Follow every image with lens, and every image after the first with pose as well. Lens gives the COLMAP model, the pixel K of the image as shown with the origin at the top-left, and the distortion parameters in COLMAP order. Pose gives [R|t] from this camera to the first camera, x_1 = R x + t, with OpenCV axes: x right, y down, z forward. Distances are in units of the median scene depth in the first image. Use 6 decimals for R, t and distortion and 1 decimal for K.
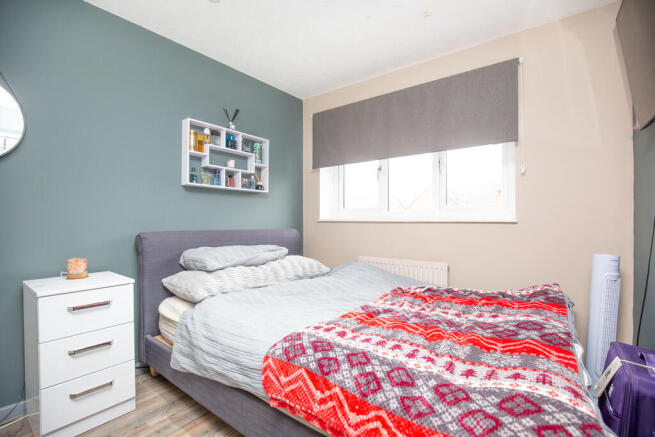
lens RADIAL K [[298.5, 0, 326.5], [0, 298.5, 219.7], [0, 0, 1]] dist [-0.003184, -0.000108]
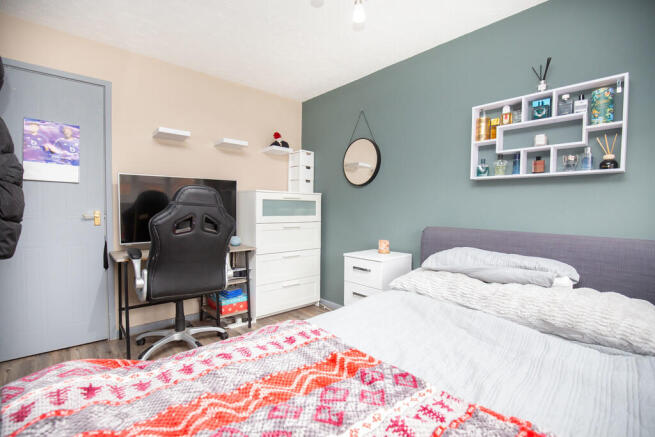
lens RADIAL K [[298.5, 0, 326.8], [0, 298.5, 216.4], [0, 0, 1]] dist [-0.003184, -0.000108]
pose [[-0.150265, 0.027118, -0.988274, 0.493639], [-0.007515, 0.999564, 0.028571, -0.022755], [0.988617, 0.011721, -0.149996, 0.639012]]
